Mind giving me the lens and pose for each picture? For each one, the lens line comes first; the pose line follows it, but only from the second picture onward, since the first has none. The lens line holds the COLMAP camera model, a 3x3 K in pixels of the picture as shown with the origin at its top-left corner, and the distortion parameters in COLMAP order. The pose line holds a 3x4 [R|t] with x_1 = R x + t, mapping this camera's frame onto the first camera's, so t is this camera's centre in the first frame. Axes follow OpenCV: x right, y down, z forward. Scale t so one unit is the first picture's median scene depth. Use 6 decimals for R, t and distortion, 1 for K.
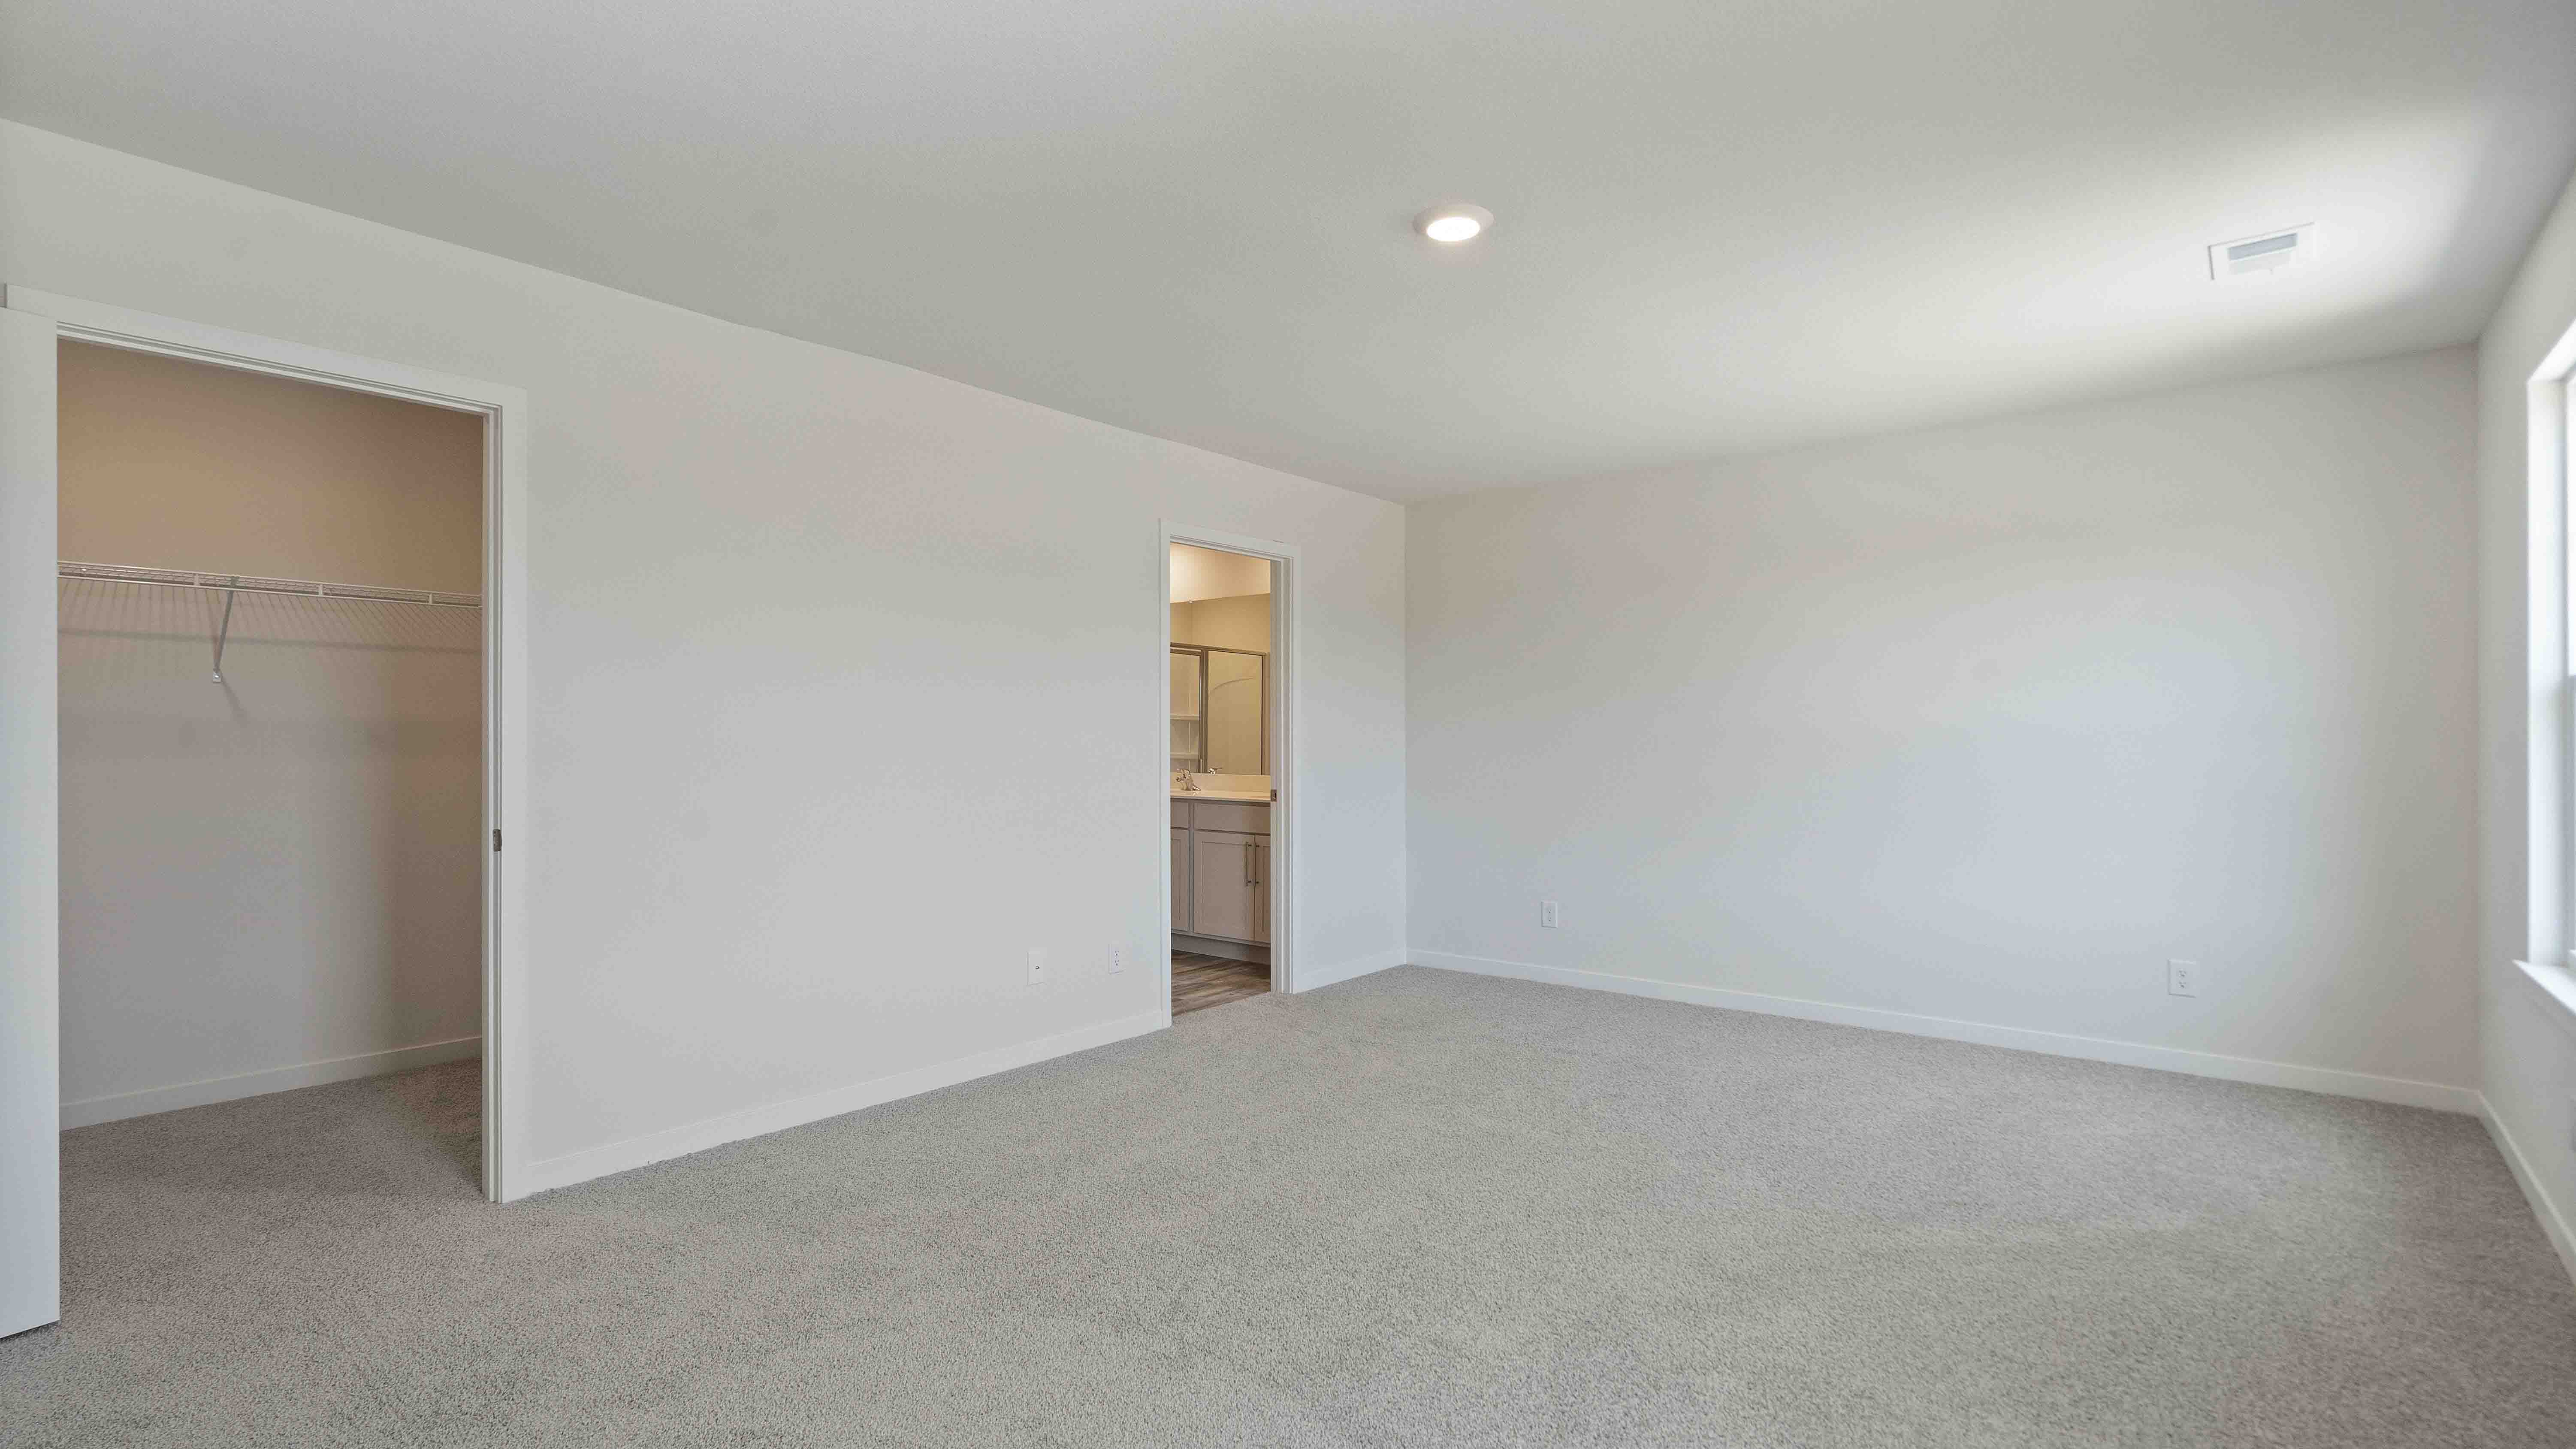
lens RADIAL K [[1223.7, 0, 1270.0], [0, 1223.7, 730.2], [0, 0, 1]] dist [0.011034, -0.000060]
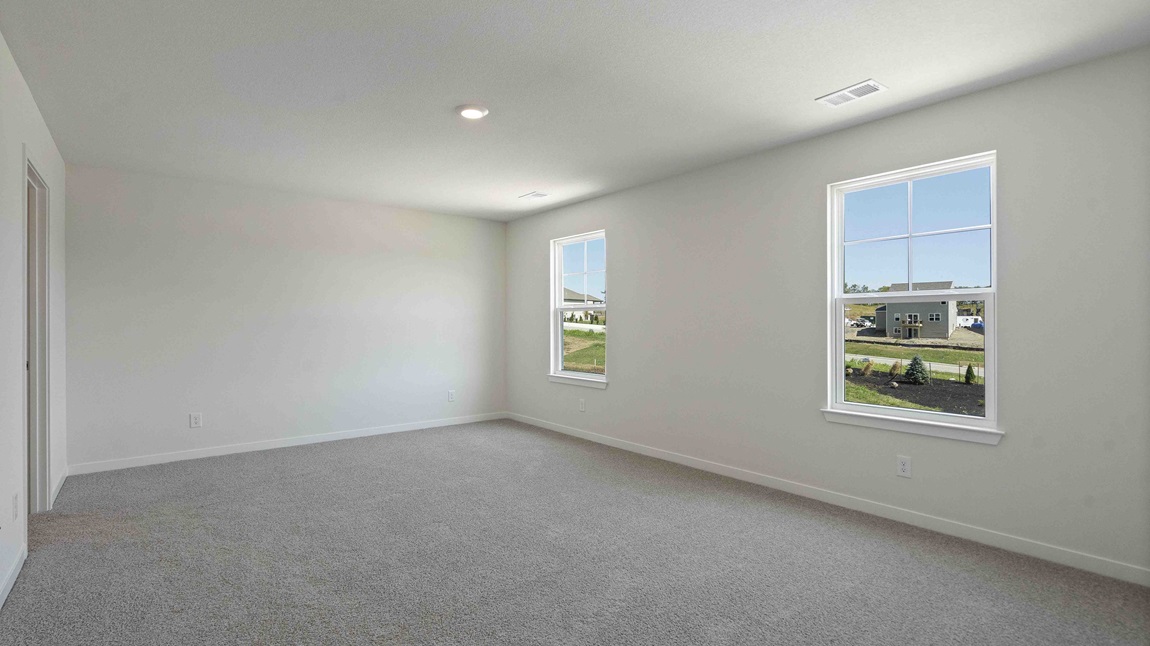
lens RADIAL K [[546.2, 0, 570.6], [0, 546.2, 321.2], [0, 0, 1]] dist [0.011034, -0.000060]
pose [[0.184028, 0.001507, 0.982920, -0.323407], [-0.009487, 0.999955, 0.000243, 0.000407], [-0.982875, -0.009370, 0.184034, 0.221203]]
